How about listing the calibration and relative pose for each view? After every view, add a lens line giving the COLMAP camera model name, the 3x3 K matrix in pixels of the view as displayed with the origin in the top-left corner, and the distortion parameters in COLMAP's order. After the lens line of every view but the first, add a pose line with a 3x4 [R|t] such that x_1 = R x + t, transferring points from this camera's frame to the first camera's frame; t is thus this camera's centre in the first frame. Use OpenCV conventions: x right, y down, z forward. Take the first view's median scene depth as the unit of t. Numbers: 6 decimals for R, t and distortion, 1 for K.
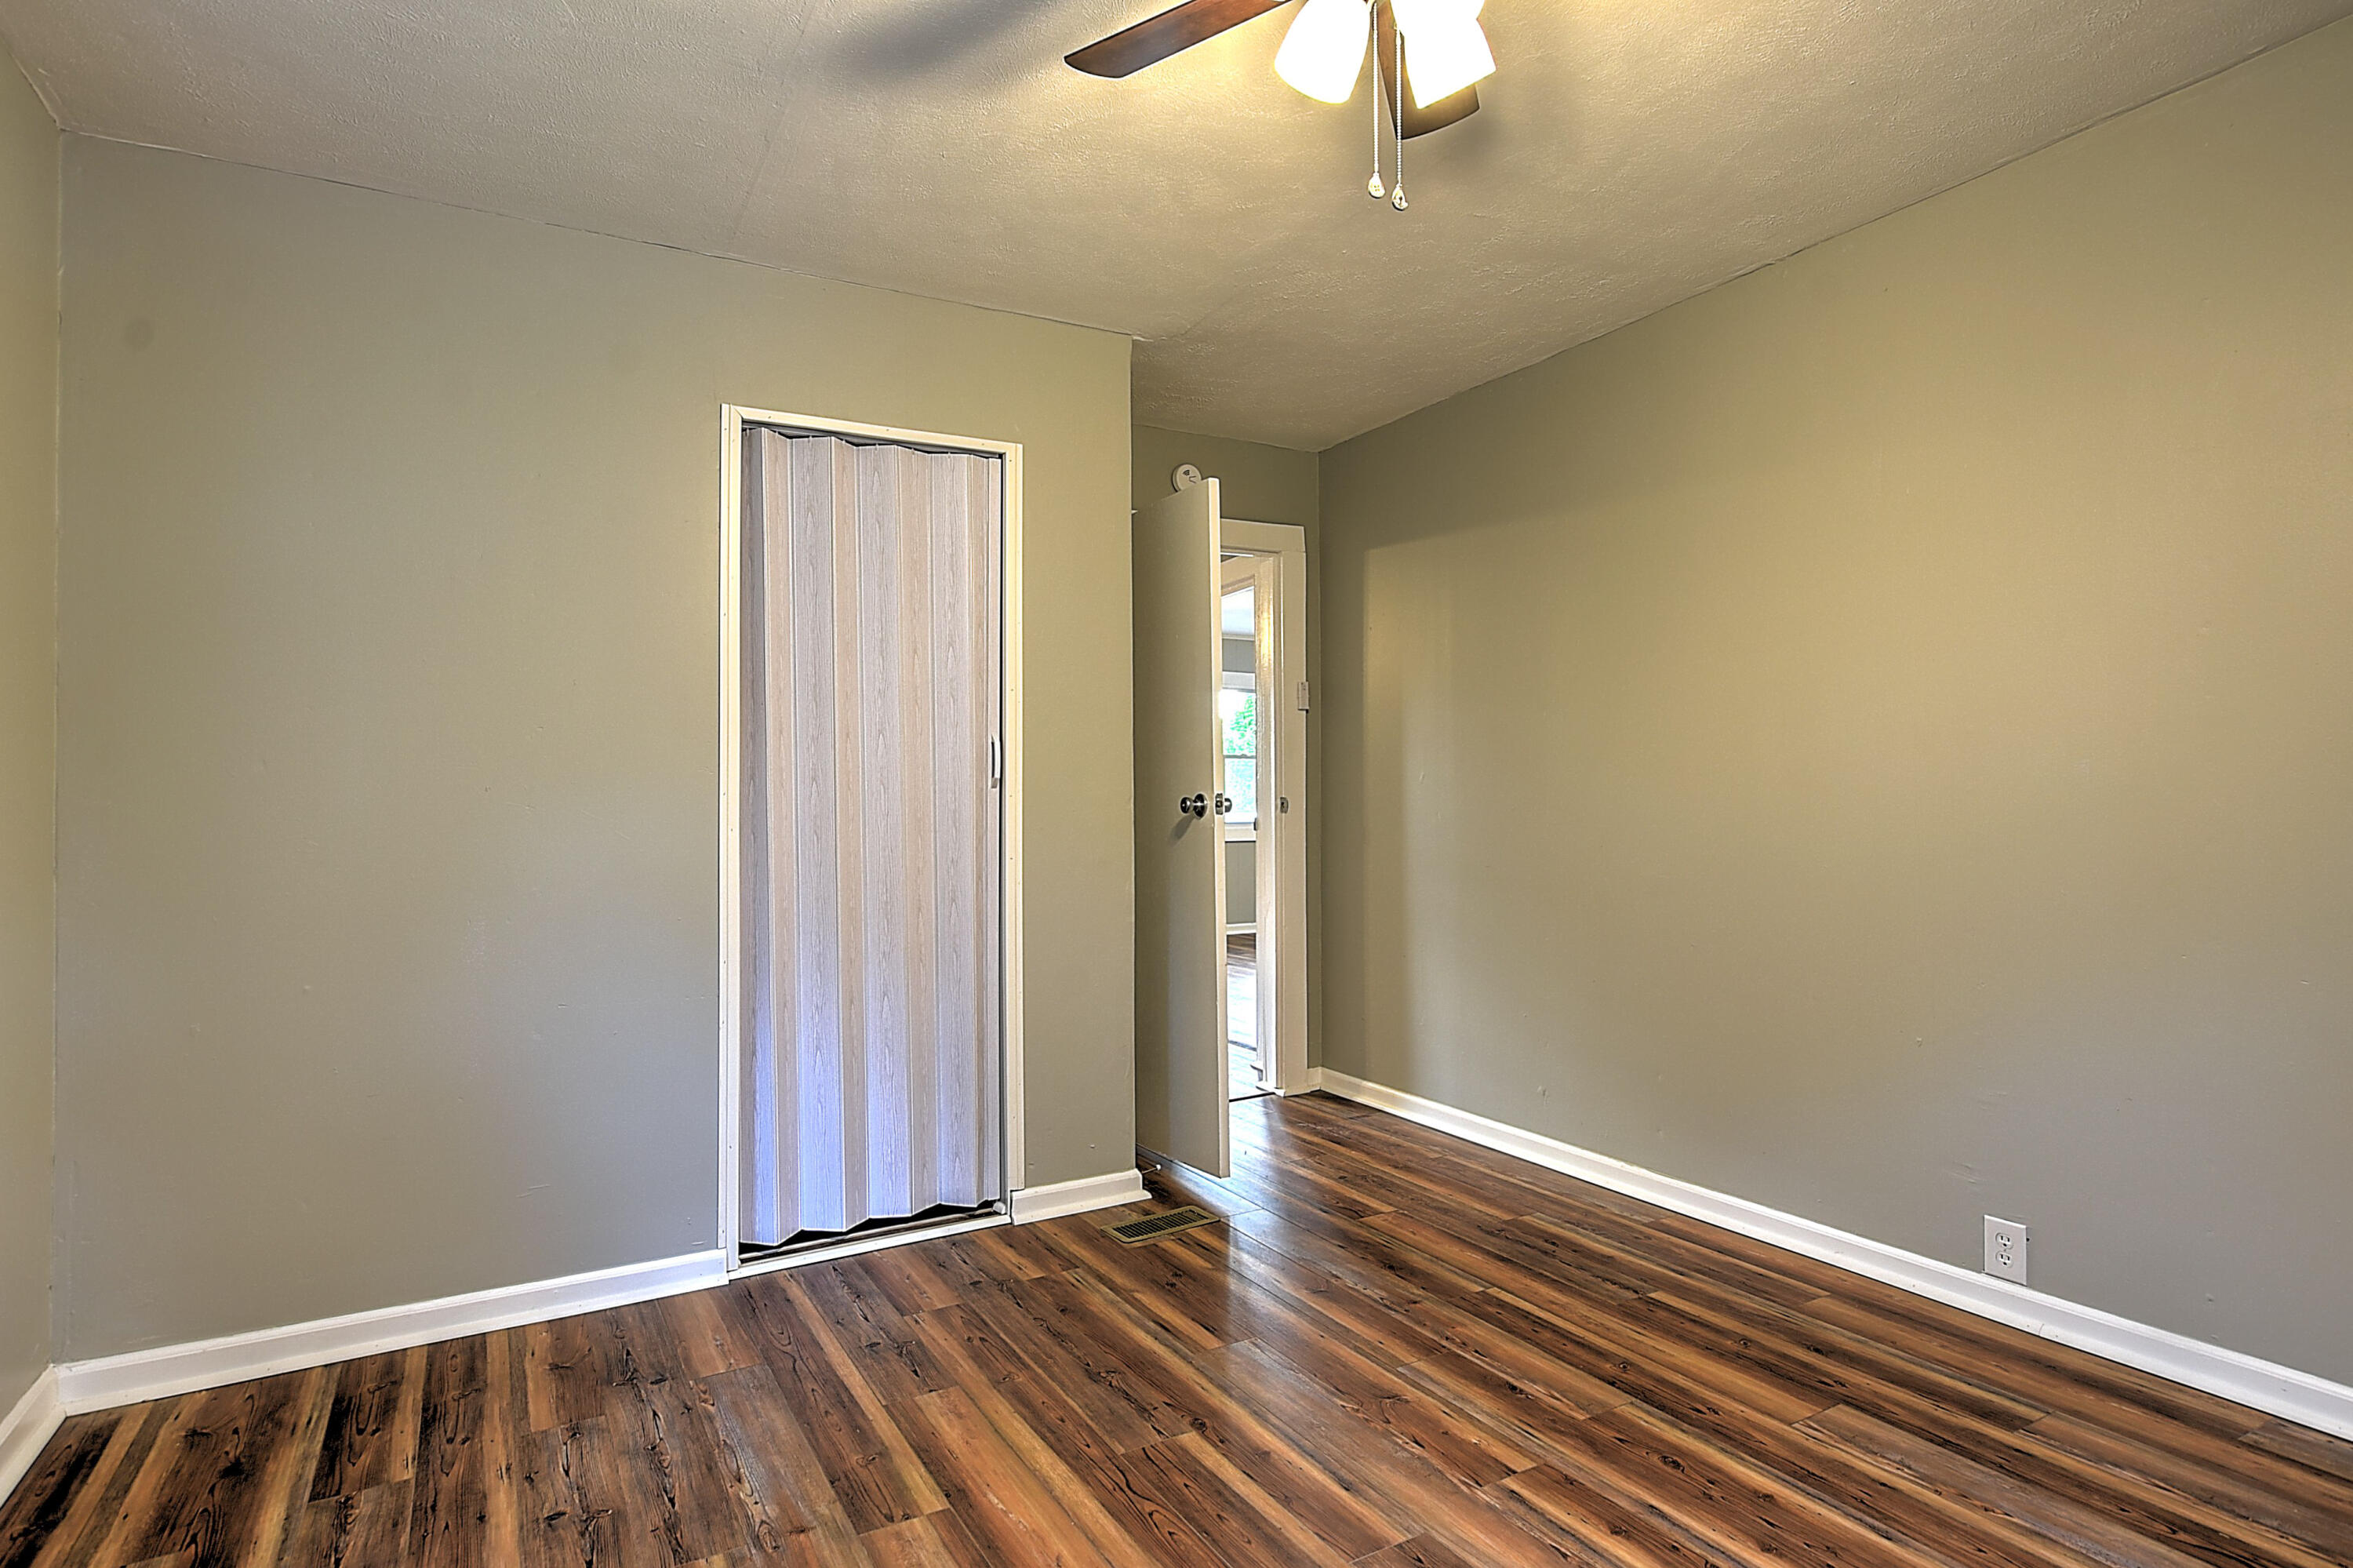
lens RADIAL K [[1228.5, 0, 1134.9], [0, 1228.5, 792.0], [0, 0, 1]] dist [-0.012040, 0.003885]
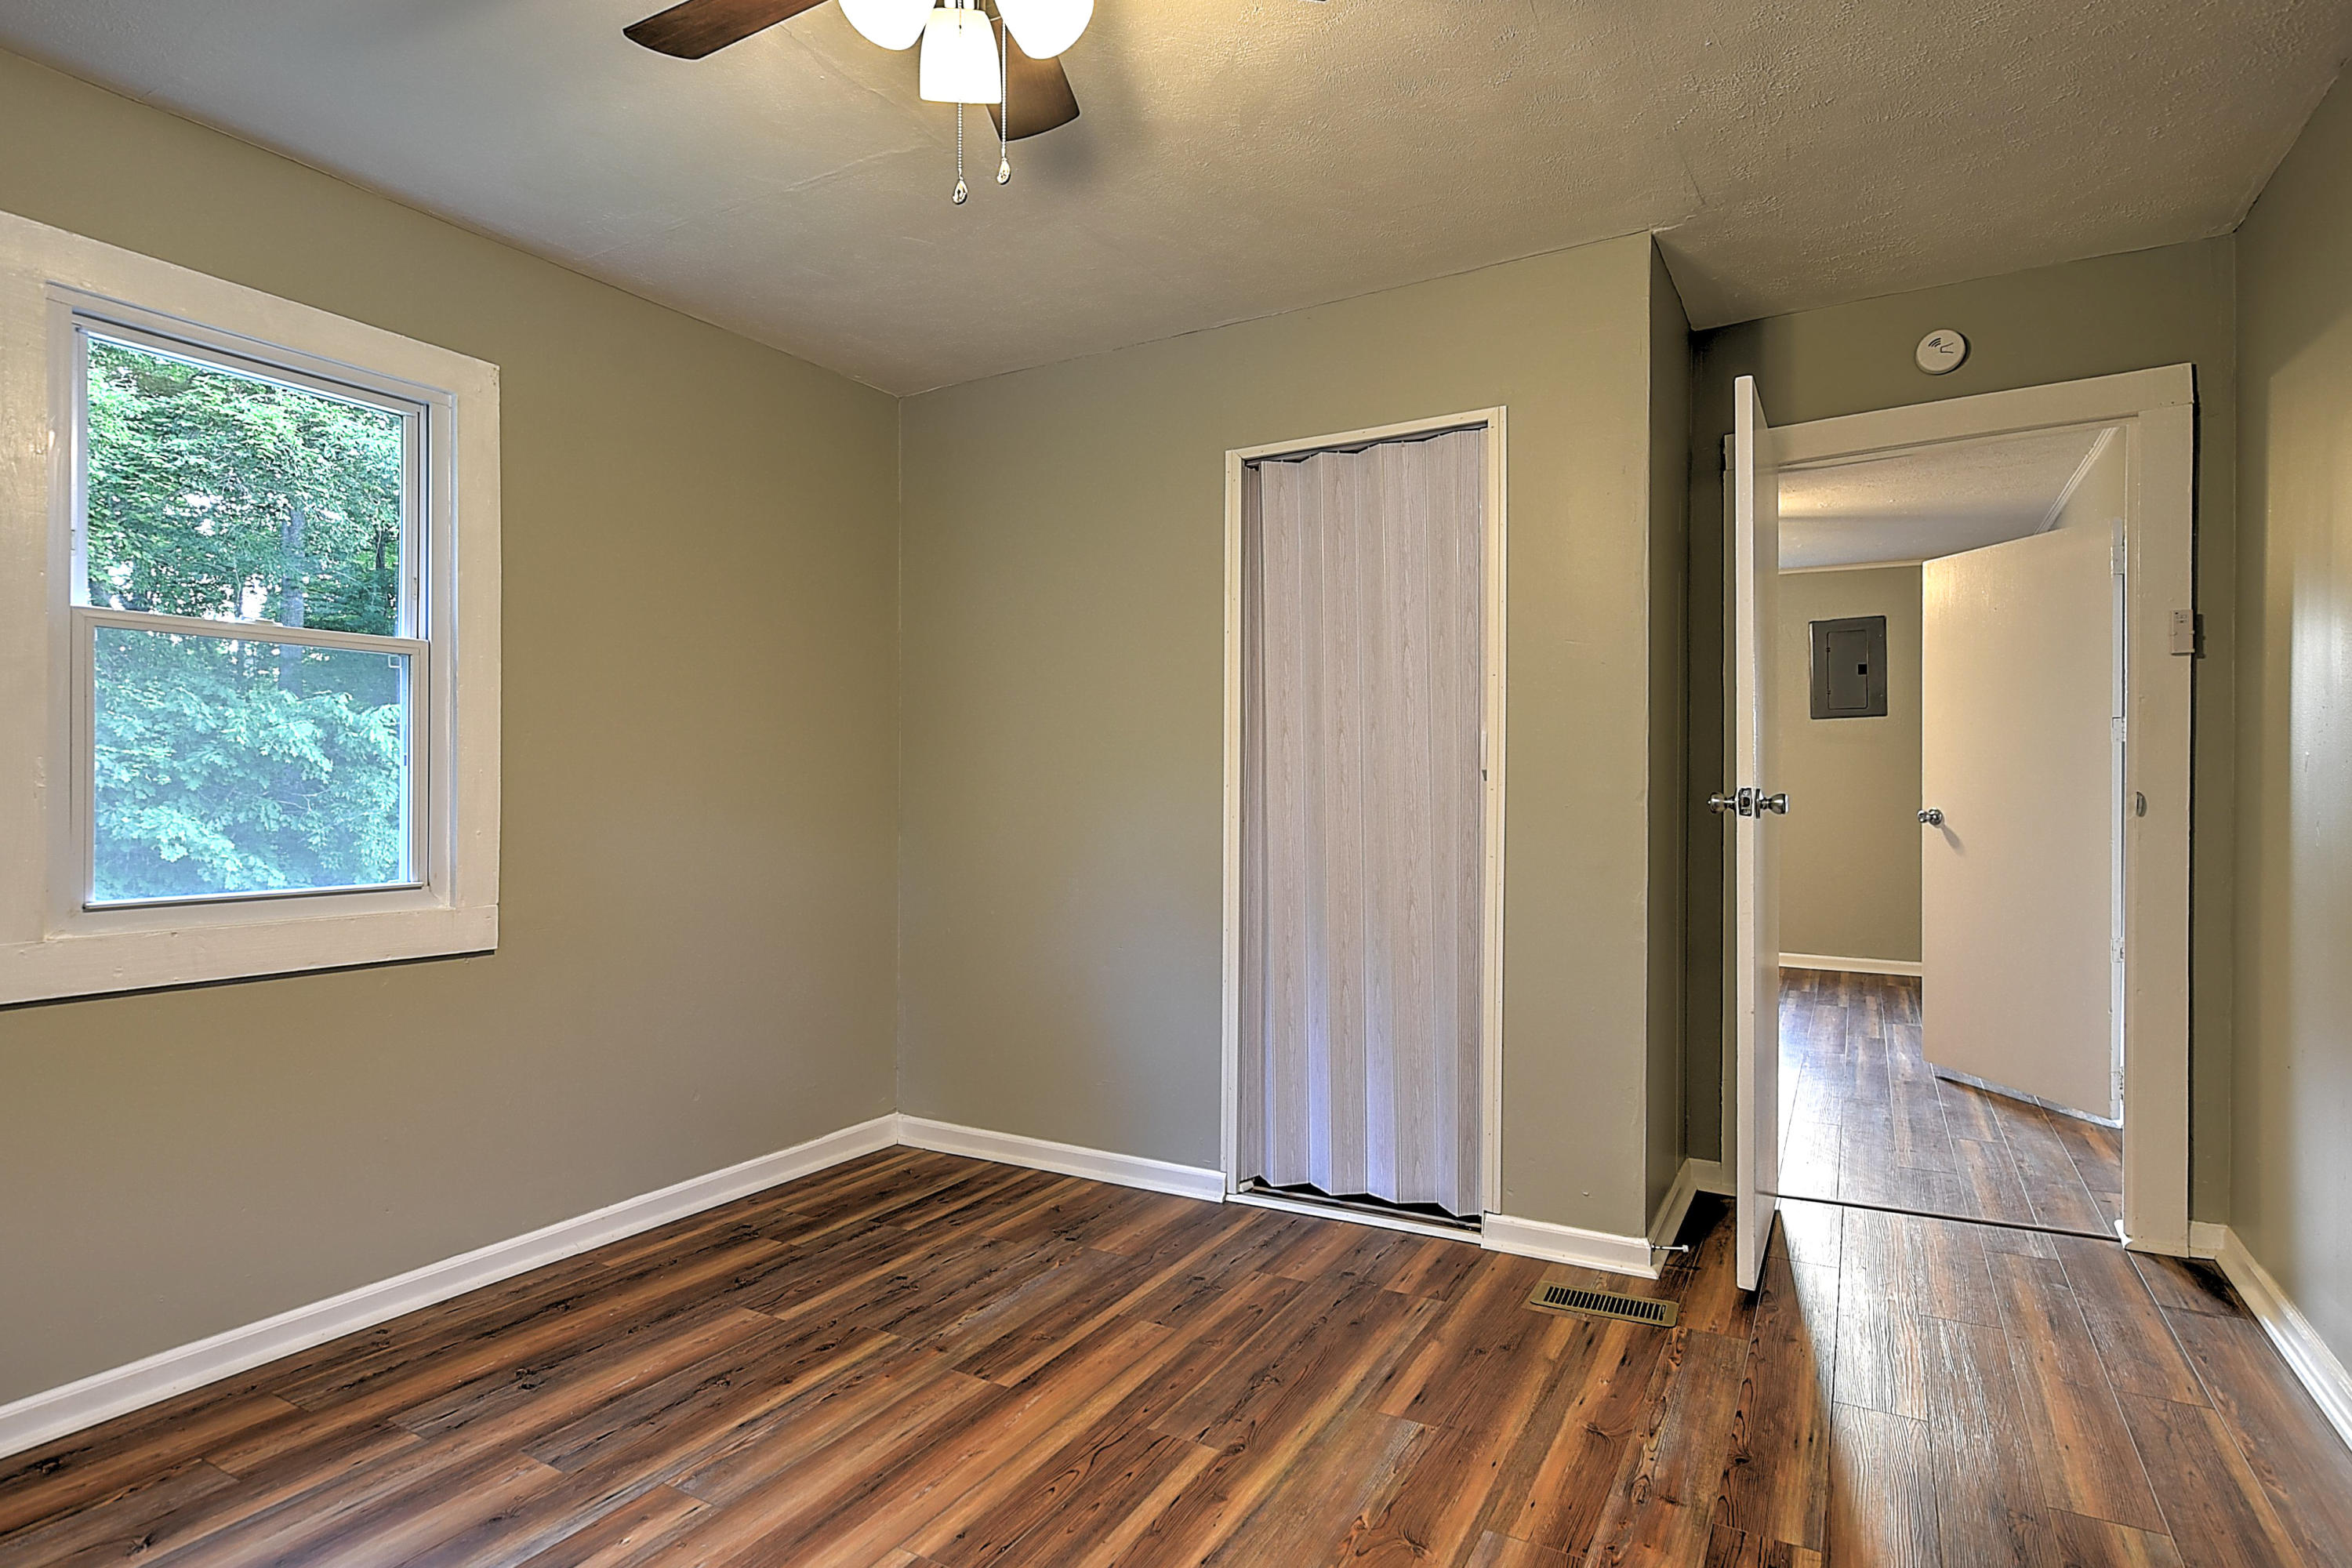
lens RADIAL K [[1228.0, 0, 1166.5], [0, 1228.0, 778.4], [0, 0, 1]] dist [-0.012040, 0.003885]
pose [[0.508149, 0.004159, -0.861259, 0.690447], [0.002440, 0.999977, 0.006268, -0.012922], [0.861266, -0.005287, 0.508128, 0.381192]]
